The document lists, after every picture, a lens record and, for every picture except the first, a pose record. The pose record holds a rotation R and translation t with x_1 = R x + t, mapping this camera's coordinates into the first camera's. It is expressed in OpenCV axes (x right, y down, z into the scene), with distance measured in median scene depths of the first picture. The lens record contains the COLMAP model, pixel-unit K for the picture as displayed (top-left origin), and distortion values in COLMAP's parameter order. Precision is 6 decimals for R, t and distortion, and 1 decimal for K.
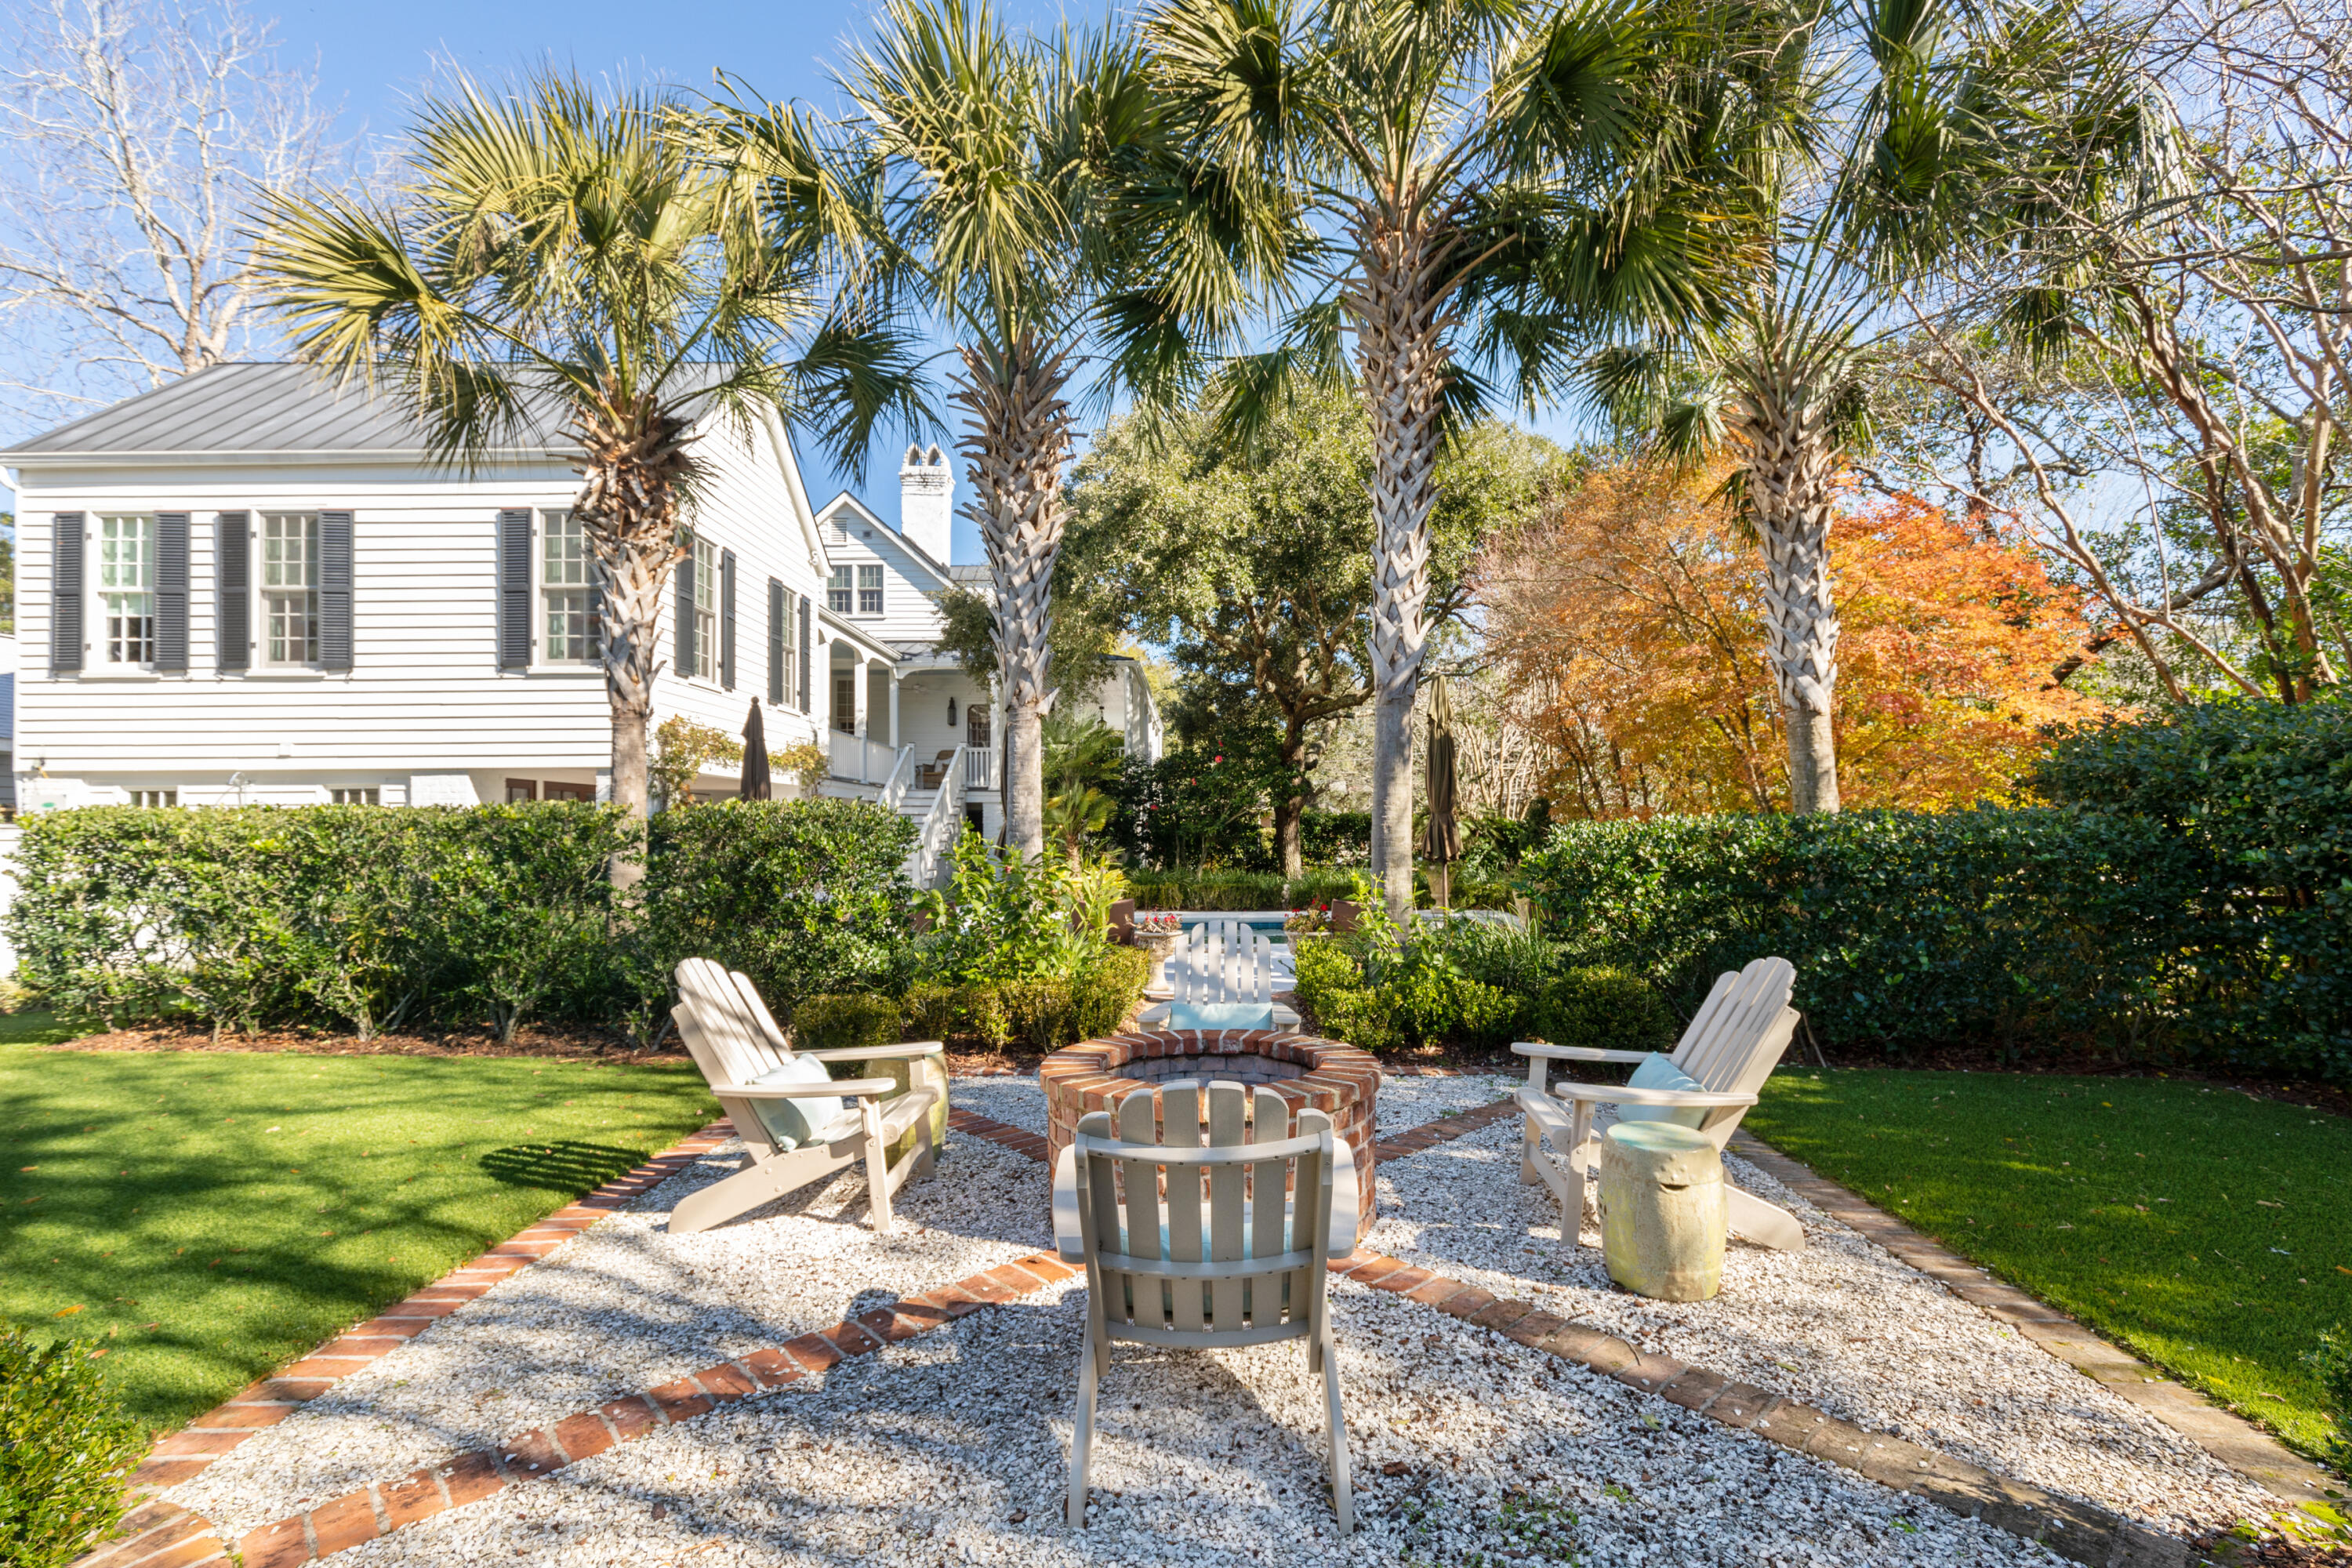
lens RADIAL K [[1030.3, 0, 1176.0], [0, 1030.3, 784.0], [0, 0, 1]] dist [0.006313, 0.000290]
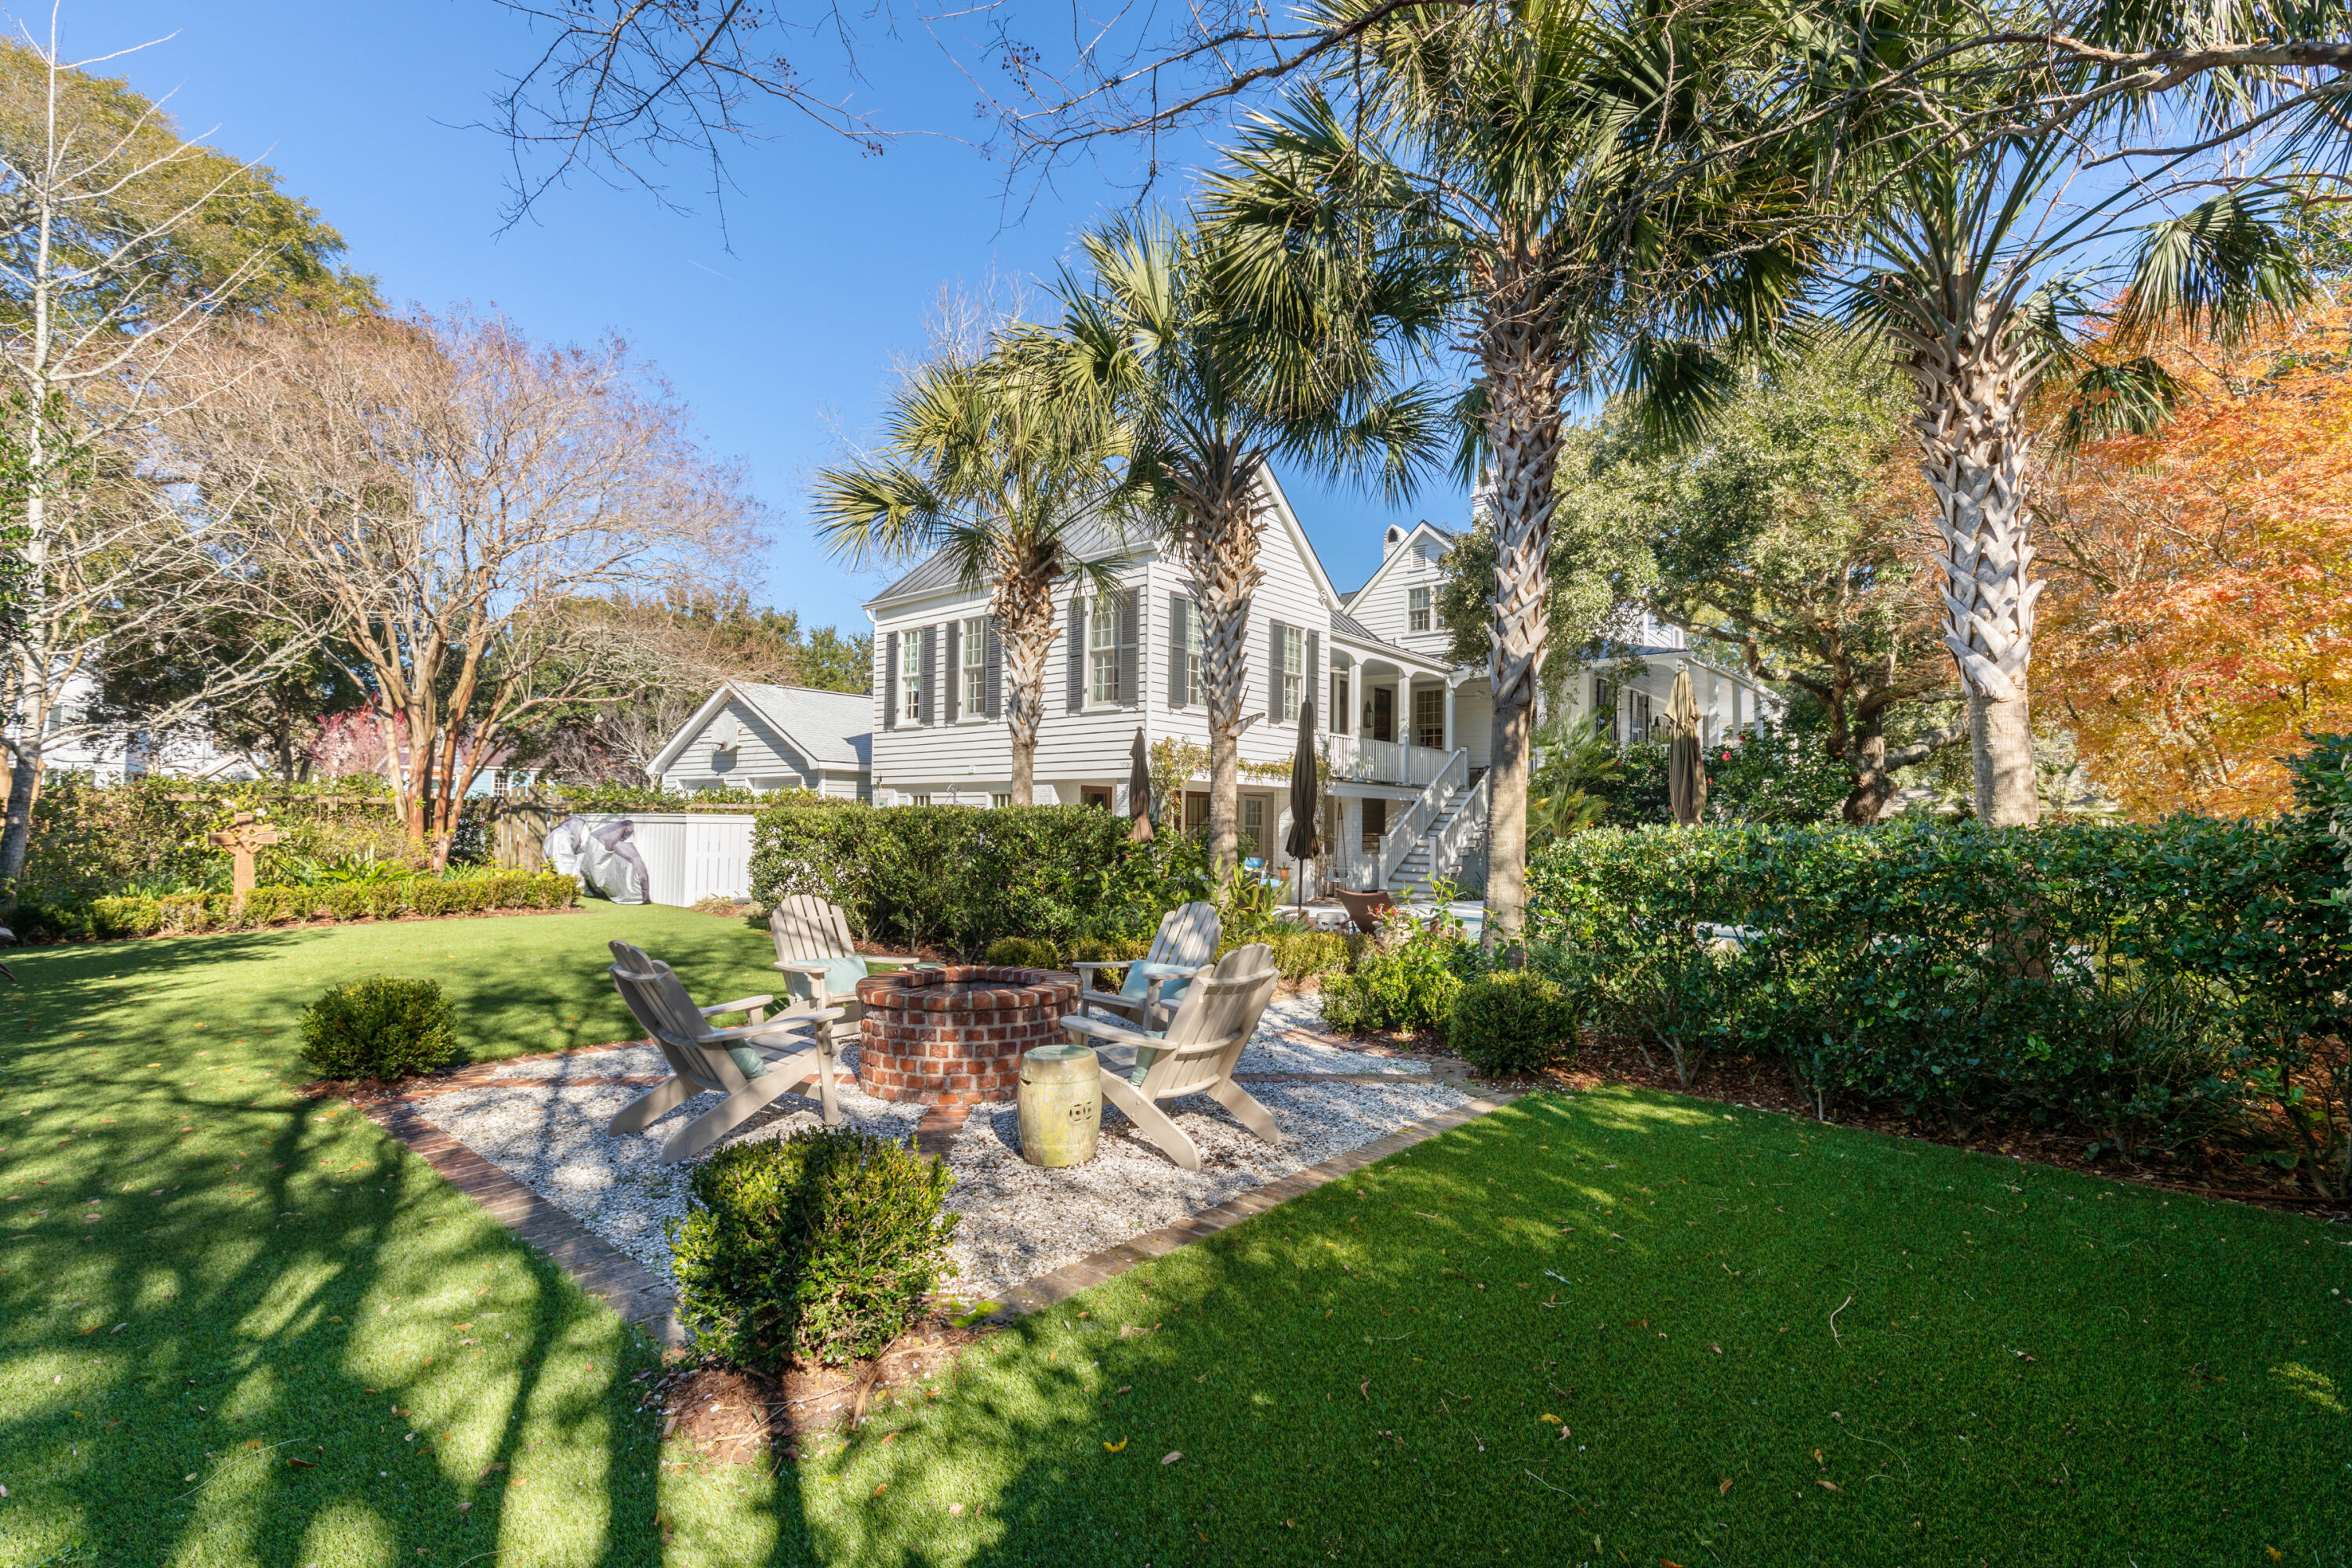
lens RADIAL K [[986.0, 0, 1177.1], [0, 986.0, 754.9], [0, 0, 1]] dist [0.001168, -0.000009]
pose [[0.791696, -0.027509, -0.610296, 0.302850], [0.010251, 0.999443, -0.031752, -0.004371], [0.610830, 0.018882, 0.791537, 0.006358]]
